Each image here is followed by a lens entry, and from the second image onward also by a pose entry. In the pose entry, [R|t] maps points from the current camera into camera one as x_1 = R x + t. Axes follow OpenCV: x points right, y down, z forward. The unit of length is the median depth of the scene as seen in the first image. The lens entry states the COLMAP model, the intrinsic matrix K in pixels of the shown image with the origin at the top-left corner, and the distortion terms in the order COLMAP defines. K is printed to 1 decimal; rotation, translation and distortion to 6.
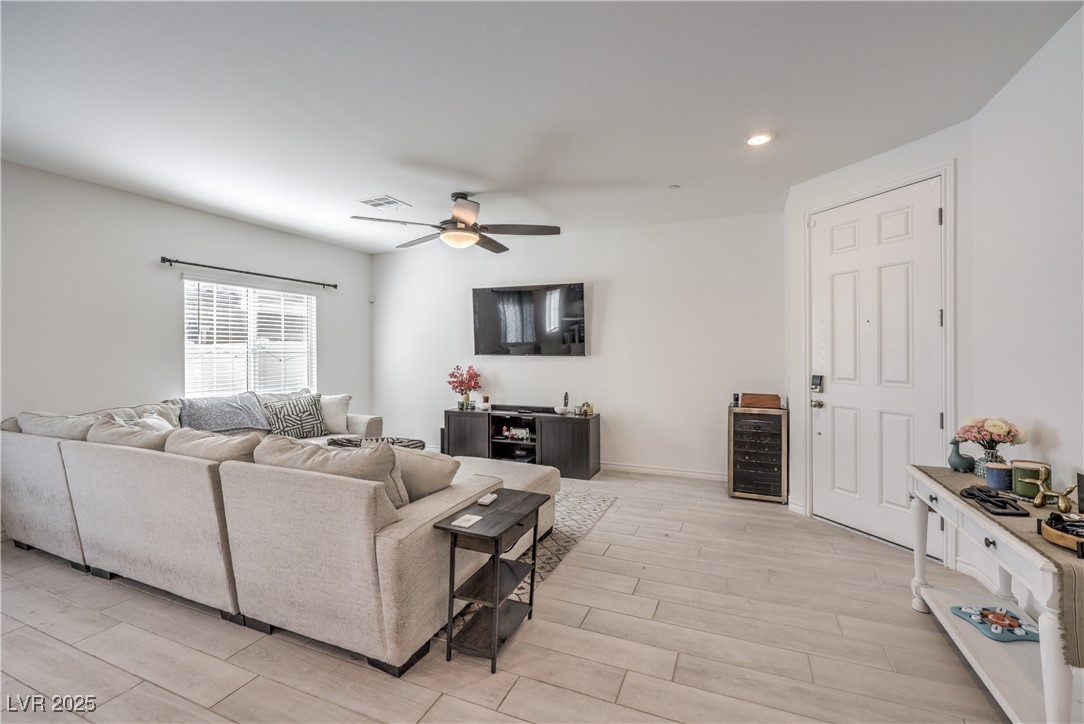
lens RADIAL K [[452.4, 0, 561.9], [0, 452.4, 341.7], [0, 0, 1]] dist [-0.002455, 0.001250]
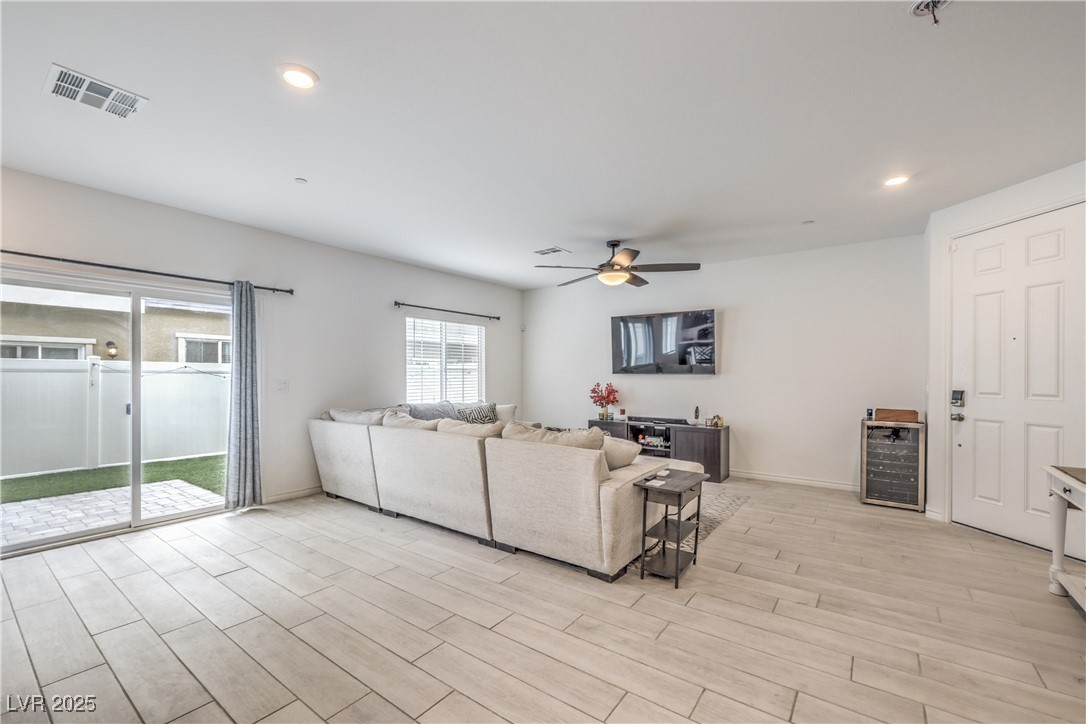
lens RADIAL K [[453.3, 0, 542.9], [0, 453.3, 373.5], [0, 0, 1]] dist [-0.002455, 0.001250]
pose [[0.968152, 0.001064, -0.250361, -0.129279], [0.002995, 0.999870, 0.015831, 0.016659], [0.250345, -0.016077, 0.968023, -0.311100]]
